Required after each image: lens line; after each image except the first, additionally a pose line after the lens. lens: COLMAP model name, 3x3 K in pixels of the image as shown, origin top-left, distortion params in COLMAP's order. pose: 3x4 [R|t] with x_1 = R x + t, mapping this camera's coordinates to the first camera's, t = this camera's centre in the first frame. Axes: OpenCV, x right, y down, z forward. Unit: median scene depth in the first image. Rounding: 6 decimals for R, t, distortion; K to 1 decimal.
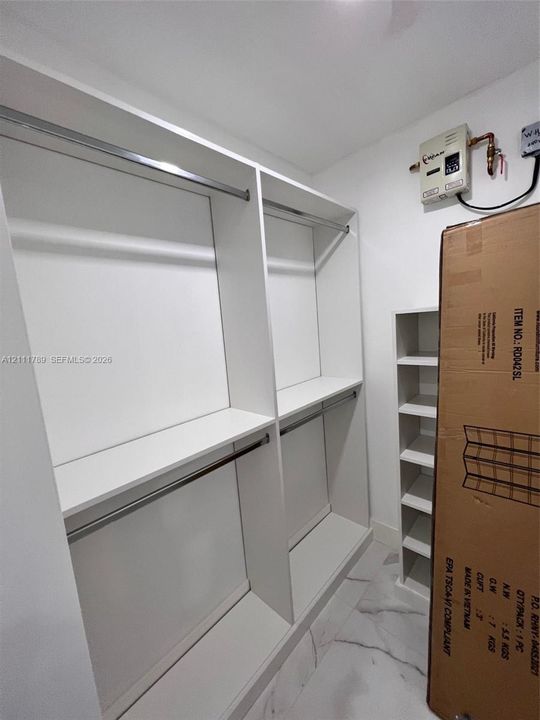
lens RADIAL K [[285.5, 0, 268.7], [0, 285.5, 360.2], [0, 0, 1]] dist [-0.001344, -0.000098]
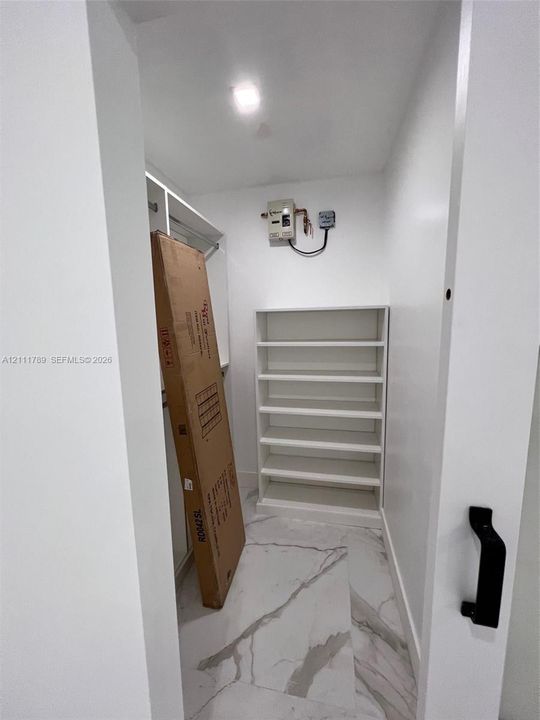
lens RADIAL K [[285.5, 0, 270.5], [0, 285.5, 359.3], [0, 0, 1]] dist [-0.001344, -0.000098]
pose [[0.849165, -0.007203, 0.528079, -0.275482], [0.019101, 0.999672, -0.017079, 0.110882], [-0.527783, 0.024590, 0.849023, -0.287172]]
